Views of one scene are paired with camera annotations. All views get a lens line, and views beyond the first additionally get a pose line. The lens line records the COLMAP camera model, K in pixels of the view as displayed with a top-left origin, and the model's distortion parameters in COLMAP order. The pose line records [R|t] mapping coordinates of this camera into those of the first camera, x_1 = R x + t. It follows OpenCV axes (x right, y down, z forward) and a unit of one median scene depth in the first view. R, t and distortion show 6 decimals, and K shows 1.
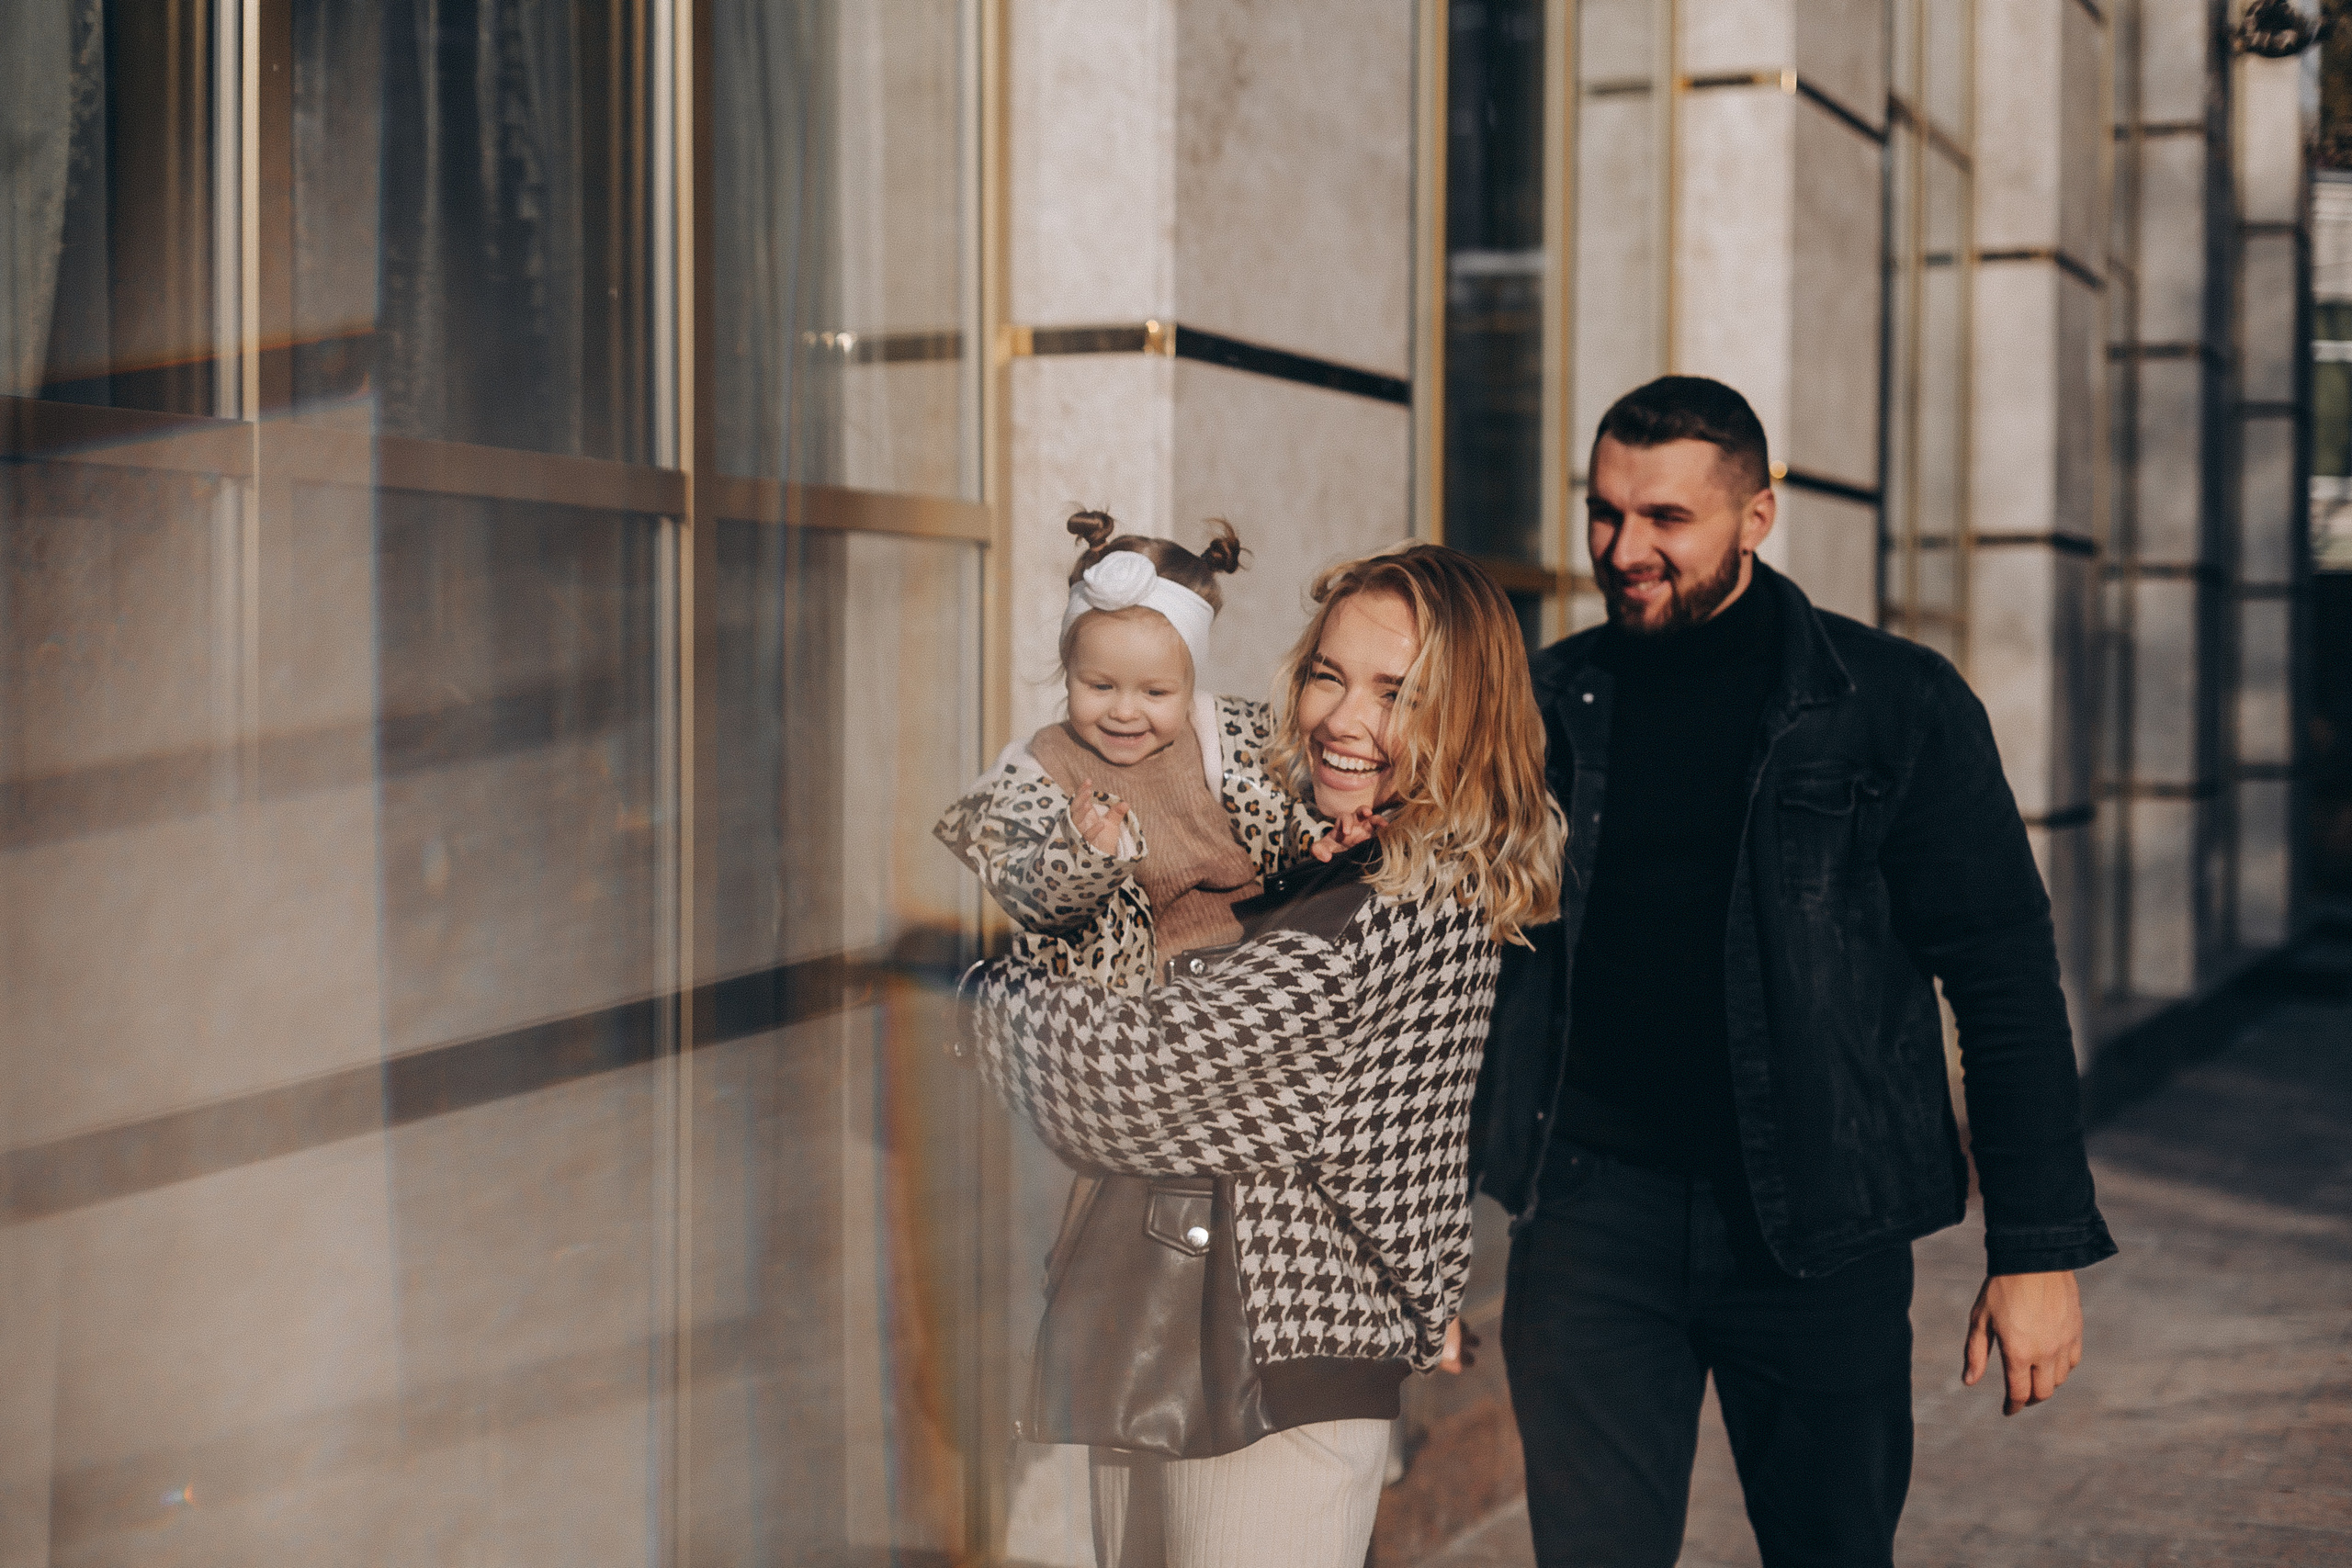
lens RADIAL K [[3347.9, 0, 1176.0], [0, 3347.9, 784.0], [0, 0, 1]] dist [0.143936, -0.794315]
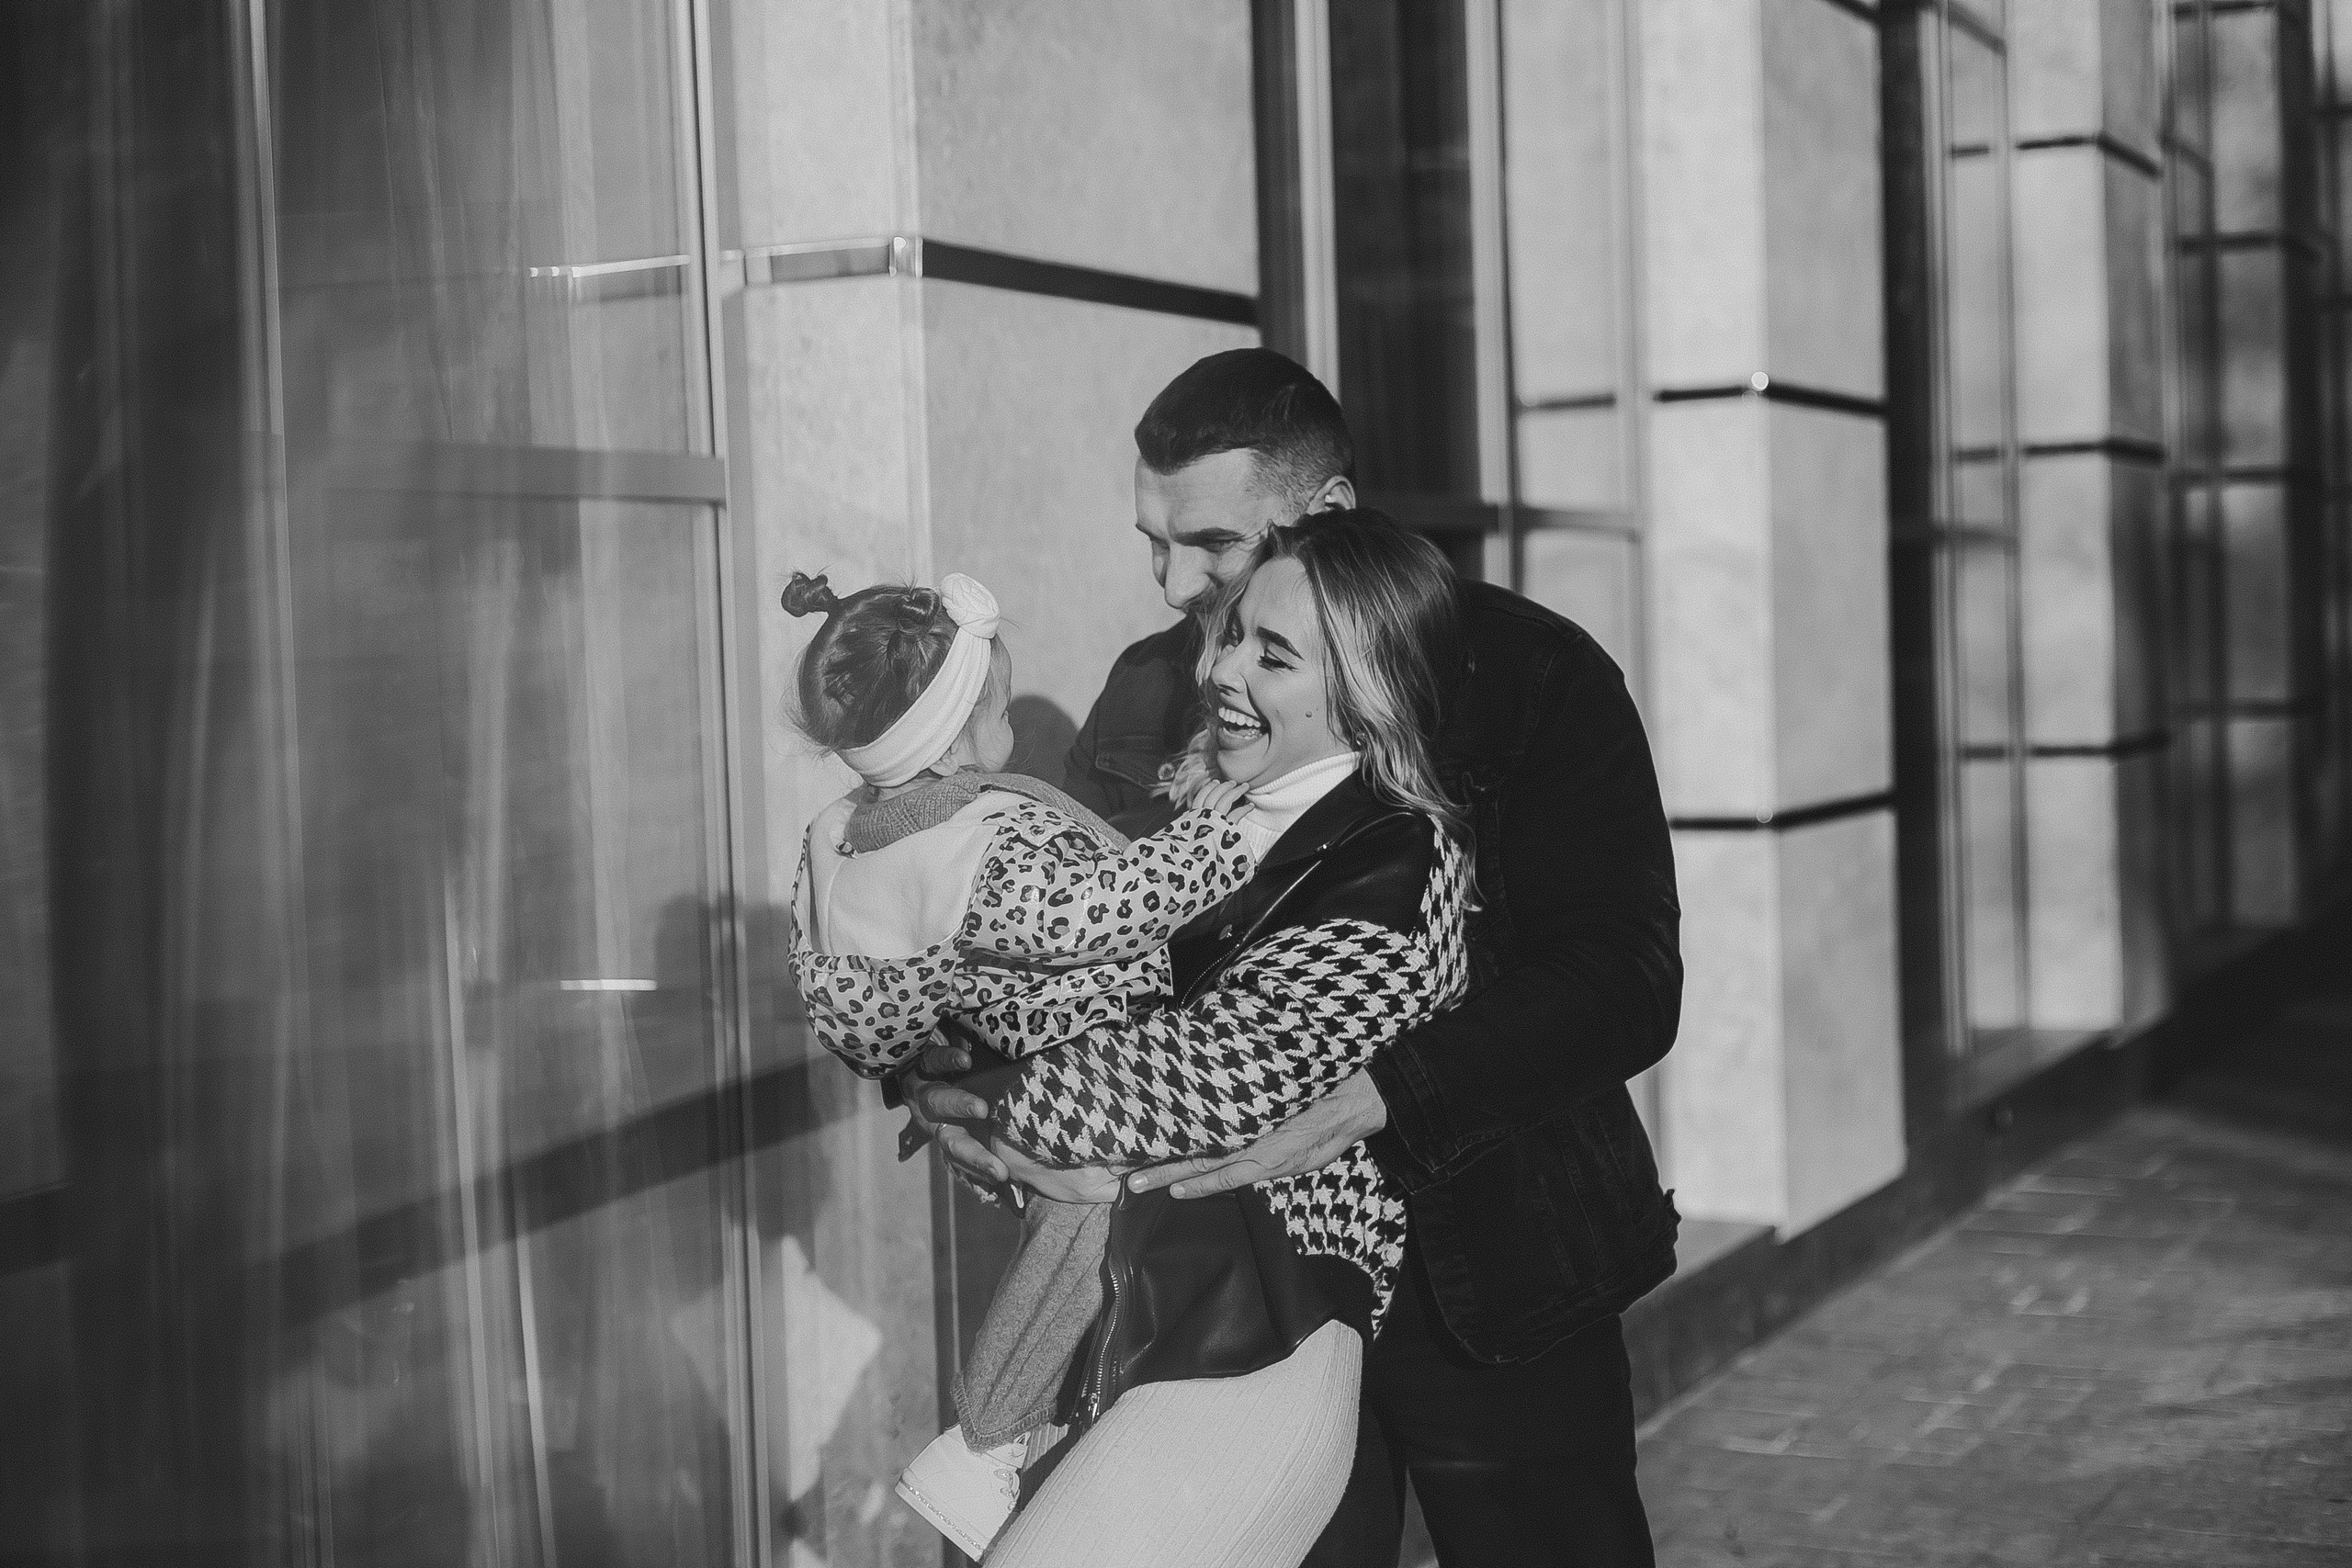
lens RADIAL K [[3347.9, 0, 1176.0], [0, 3347.9, 784.0], [0, 0, 1]] dist [0.143936, -0.794315]
pose [[0.998221, -0.038153, -0.045809, 0.064799], [0.038858, 0.999138, 0.014603, -0.004710], [0.045213, -0.016357, 0.998843, 0.089987]]
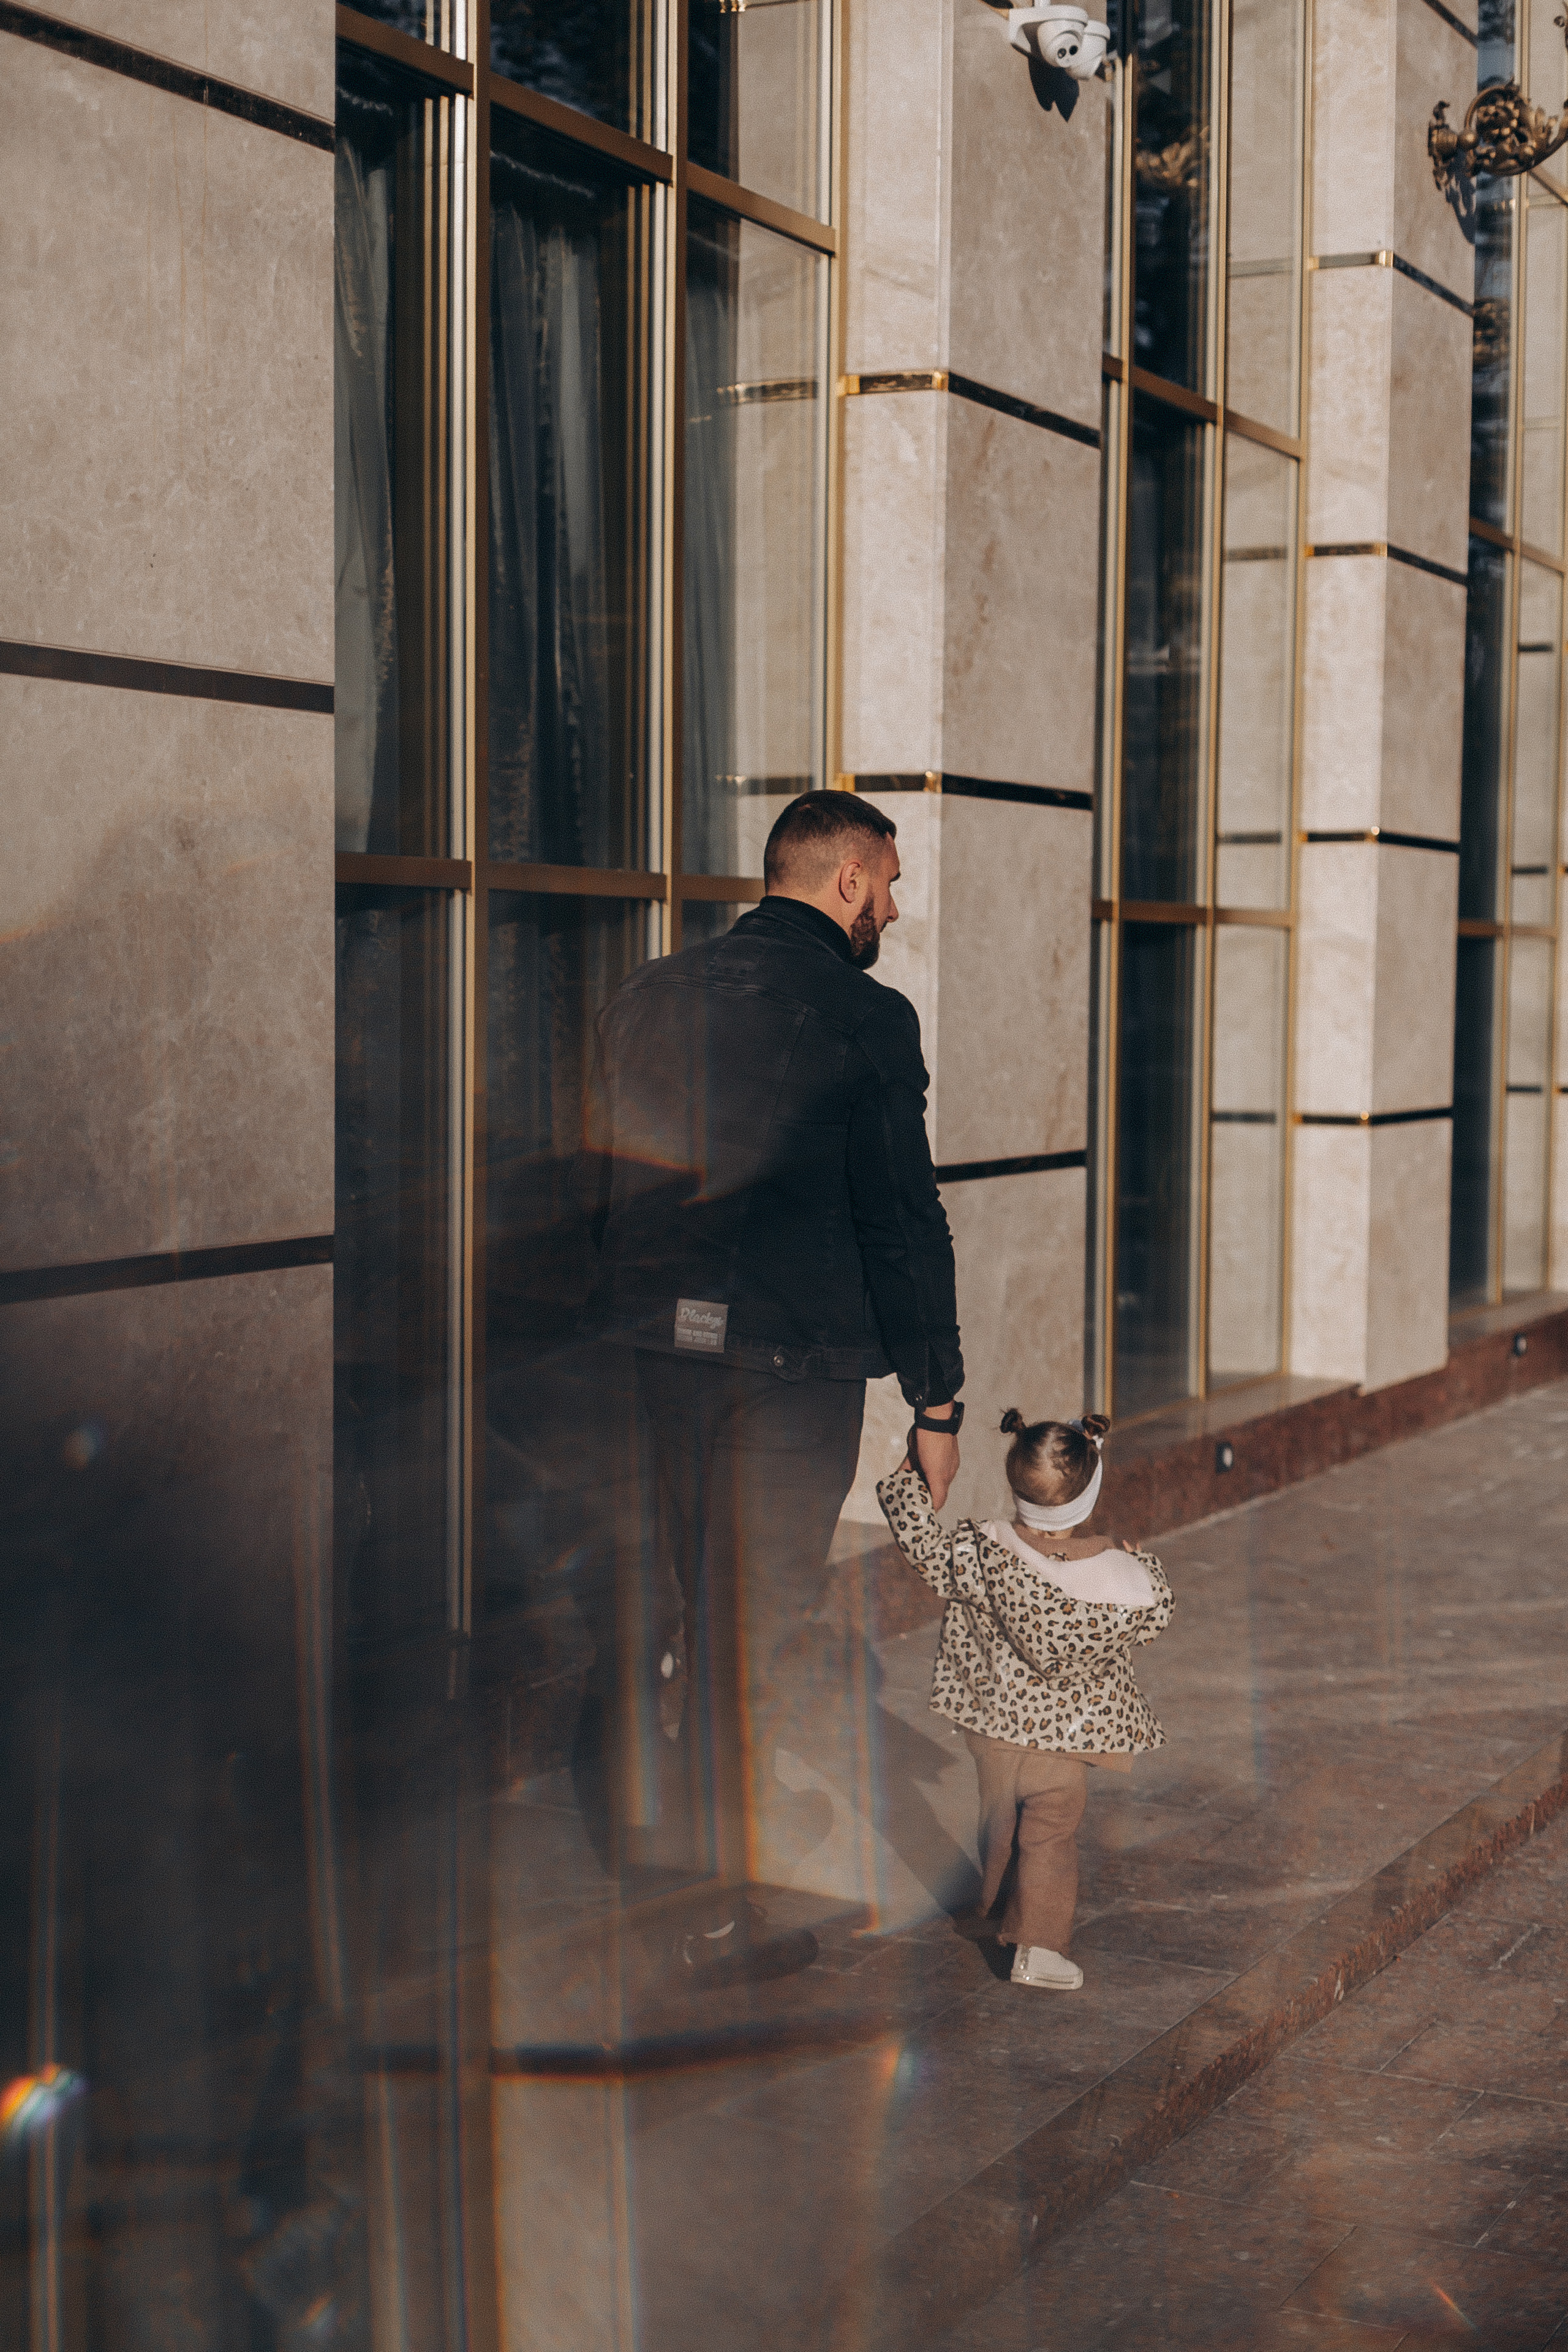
lens RADIAL K [[3348.3, 0, 784.0], [0, 3348.3, 1176.0], [0, 0, 1]] dist [0.143936, -0.794315]
pose [[0.999096, 0.006641, -0.041988, -0.004988], [-0.005269, 0.999452, 0.032689, 0.004838], [0.042182, -0.032439, 0.998583, -0.433116]]
